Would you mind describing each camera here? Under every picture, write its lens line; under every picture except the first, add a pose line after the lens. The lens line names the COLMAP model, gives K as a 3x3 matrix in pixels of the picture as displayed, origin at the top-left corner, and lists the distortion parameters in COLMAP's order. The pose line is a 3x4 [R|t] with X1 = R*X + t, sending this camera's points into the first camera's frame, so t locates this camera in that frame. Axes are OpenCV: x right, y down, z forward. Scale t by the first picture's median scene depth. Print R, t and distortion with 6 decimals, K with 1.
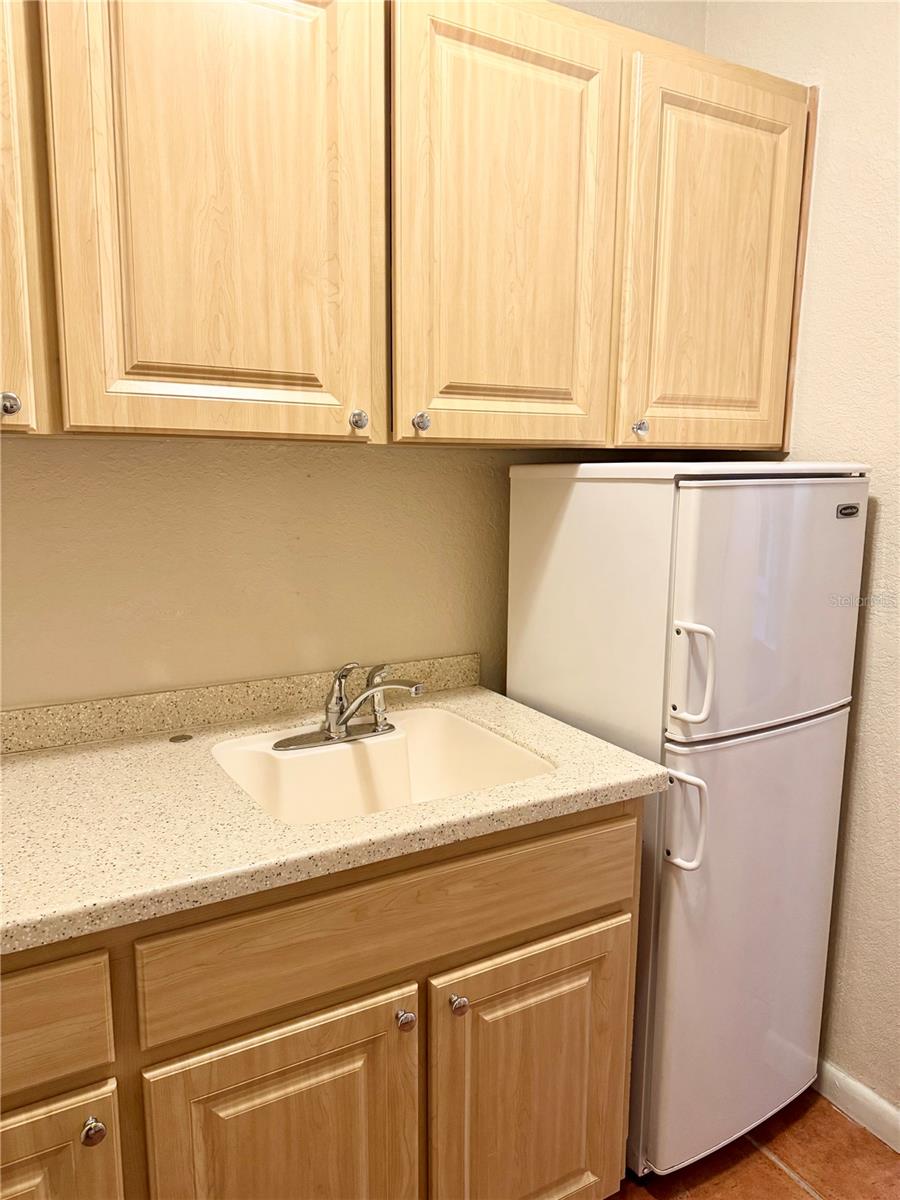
lens RADIAL K [[838.3, 0, 455.5], [0, 838.3, 600.2], [0, 0, 1]] dist [0.024381, -0.033409]
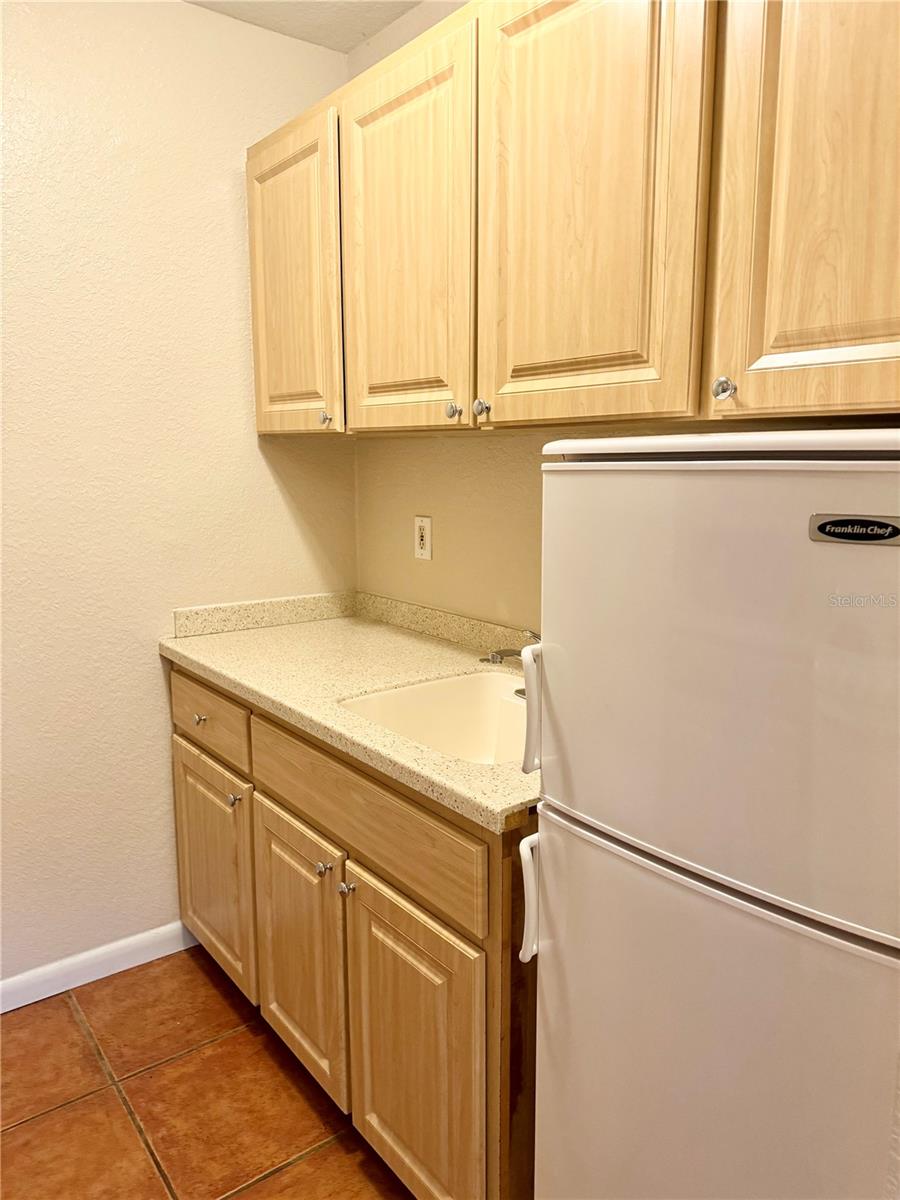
lens RADIAL K [[838.3, 0, 452.9], [0, 838.3, 598.7], [0, 0, 1]] dist [0.024381, -0.033409]
pose [[0.143368, 0.154490, -0.977537, 1.062887], [-0.164586, 0.977708, 0.130379, -0.106277], [0.975888, 0.142197, 0.165599, 0.821298]]
